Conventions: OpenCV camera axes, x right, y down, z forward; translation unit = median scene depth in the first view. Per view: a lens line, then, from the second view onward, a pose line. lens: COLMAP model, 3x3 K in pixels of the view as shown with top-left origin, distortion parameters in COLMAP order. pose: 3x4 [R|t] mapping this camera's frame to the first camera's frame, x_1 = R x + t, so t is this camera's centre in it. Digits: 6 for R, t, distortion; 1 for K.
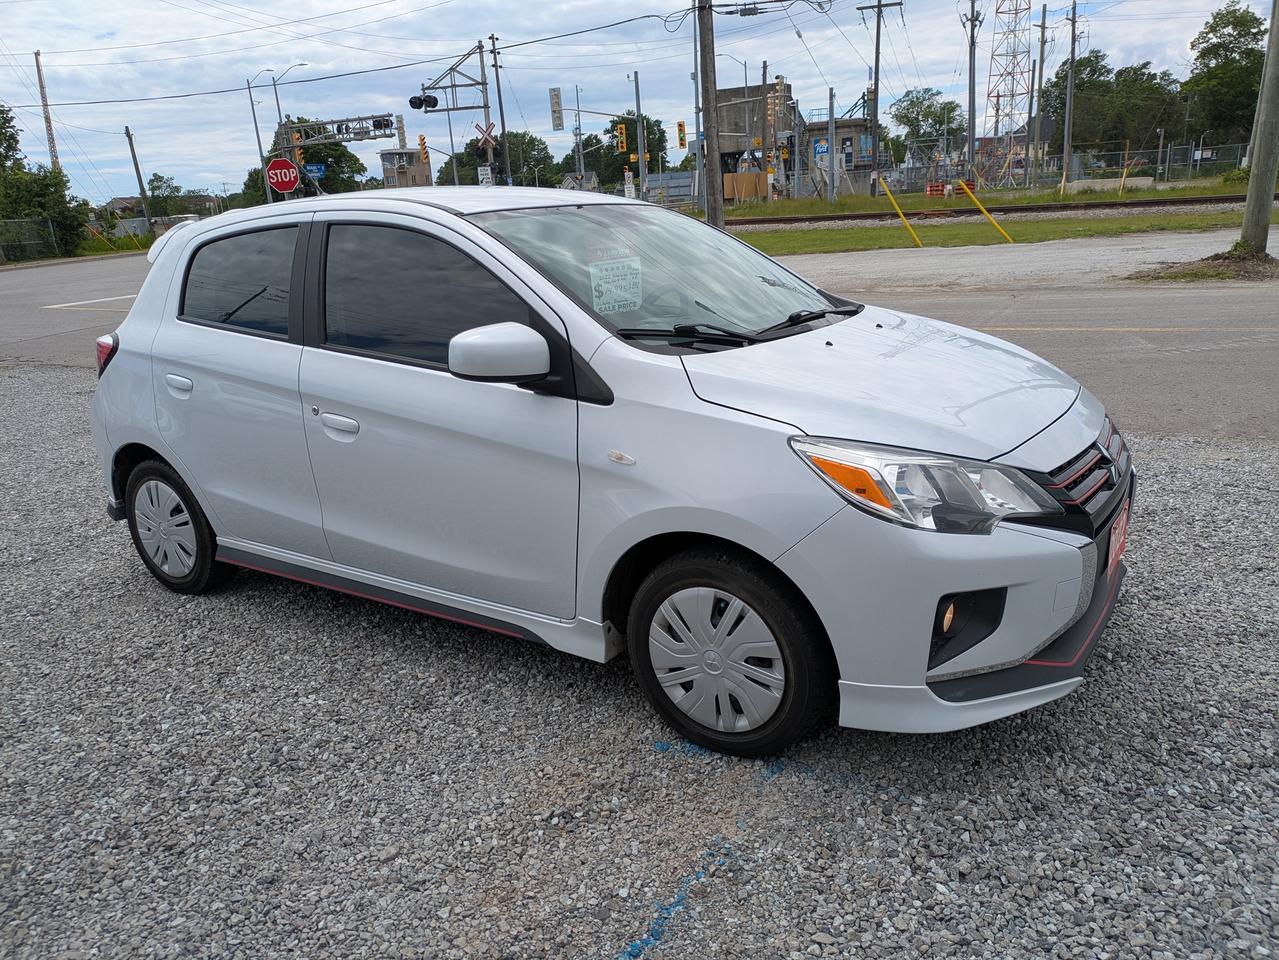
lens RADIAL K [[965.4, 0, 636.6], [0, 965.4, 482.6], [0, 0, 1]] dist [0.023112, 0.004844]
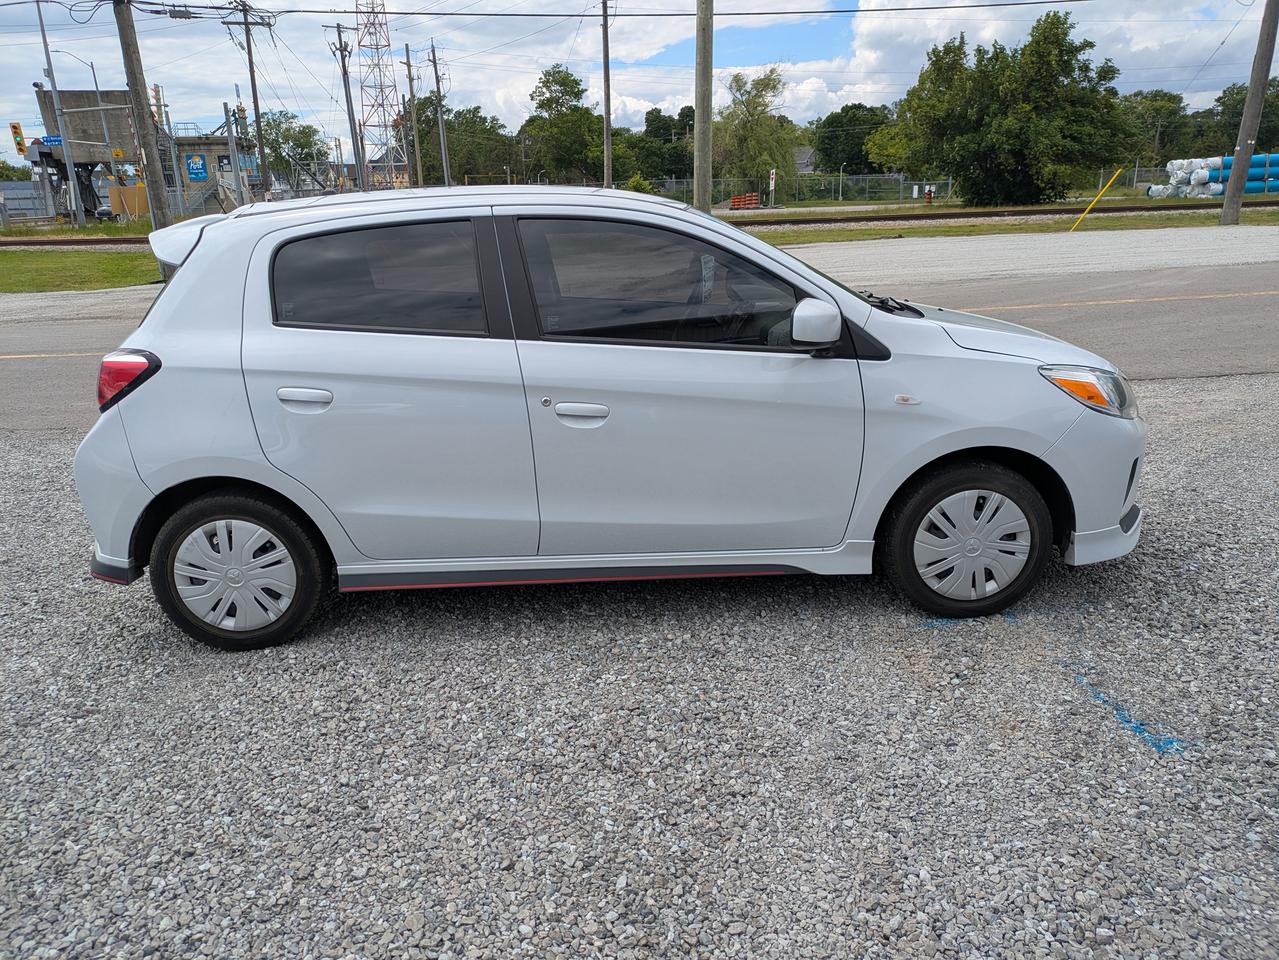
lens RADIAL K [[965.4, 0, 634.3], [0, 965.4, 476.1], [0, 0, 1]] dist [0.023112, 0.004844]
pose [[0.813997, -0.132467, 0.565562, -0.676902], [0.148734, 0.988722, 0.017511, -0.001510], [-0.561504, 0.069864, 0.824520, 0.103446]]
